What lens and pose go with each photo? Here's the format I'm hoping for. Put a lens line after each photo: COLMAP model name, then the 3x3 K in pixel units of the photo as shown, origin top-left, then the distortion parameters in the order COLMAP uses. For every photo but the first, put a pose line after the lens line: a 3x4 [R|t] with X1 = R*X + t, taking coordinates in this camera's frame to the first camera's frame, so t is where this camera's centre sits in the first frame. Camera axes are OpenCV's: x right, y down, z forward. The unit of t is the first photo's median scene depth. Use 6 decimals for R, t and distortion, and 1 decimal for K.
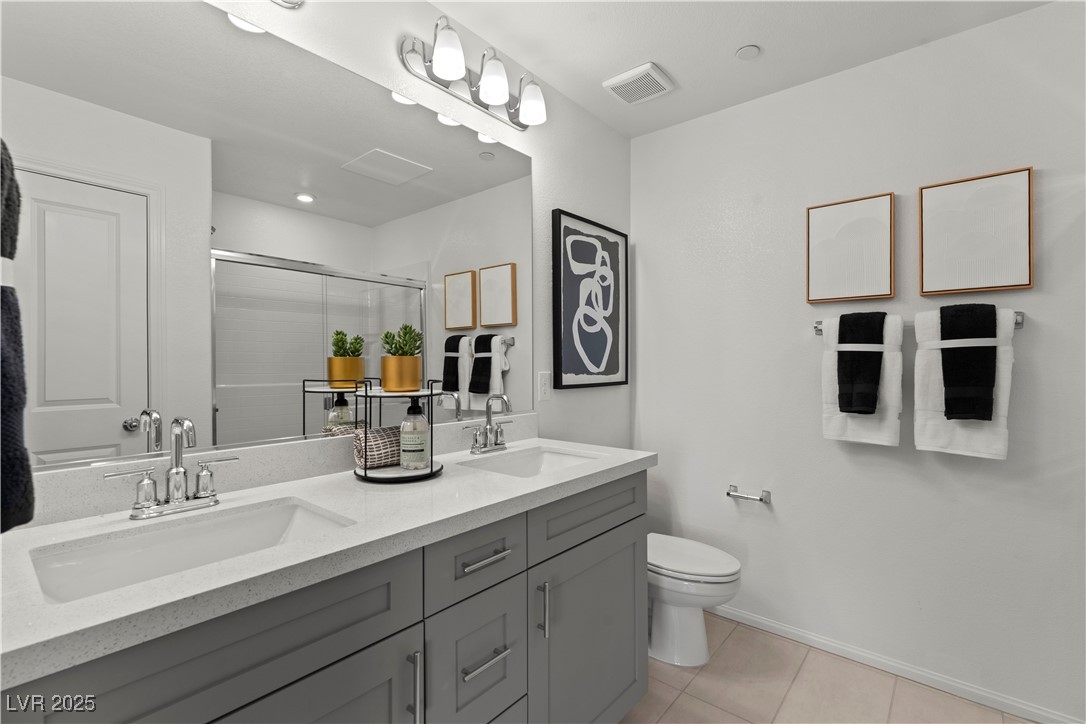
lens RADIAL K [[491.5, 0, 540.0], [0, 491.5, 363.9], [0, 0, 1]] dist [-0.000652, 0.000085]
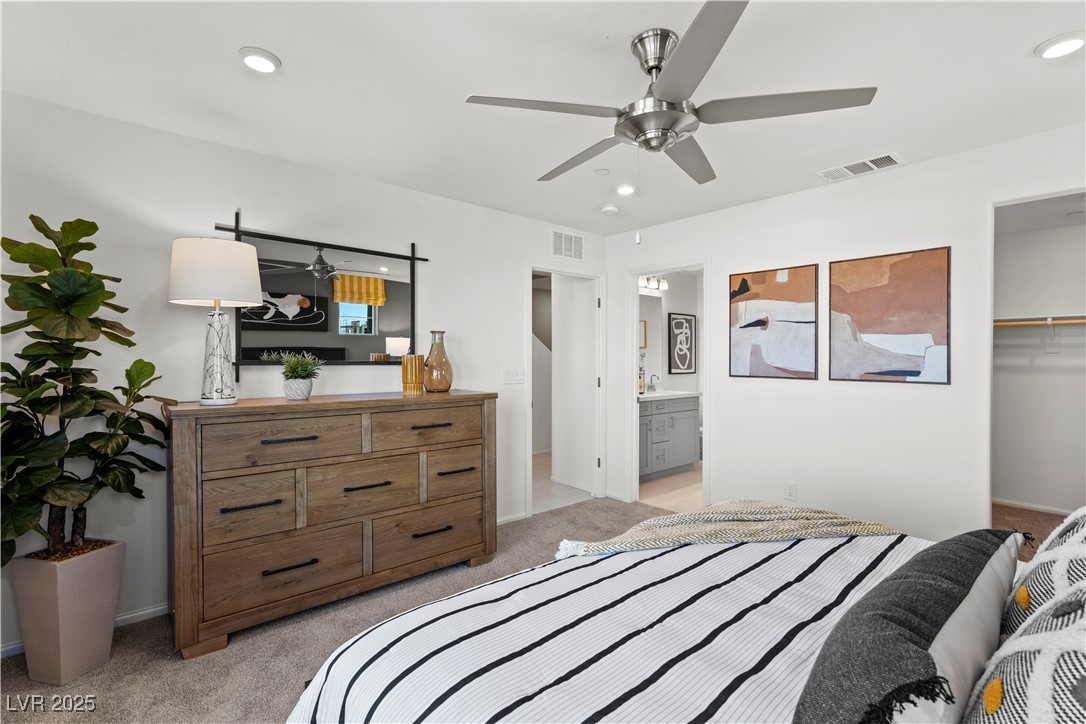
lens RADIAL K [[491.5, 0, 544.7], [0, 491.5, 360.8], [0, 0, 1]] dist [-0.000652, 0.000085]
pose [[0.989247, 0.001602, -0.146246, -0.247862], [-0.001344, 0.999997, 0.001862, -0.030291], [0.146248, -0.001645, 0.989247, -1.807922]]
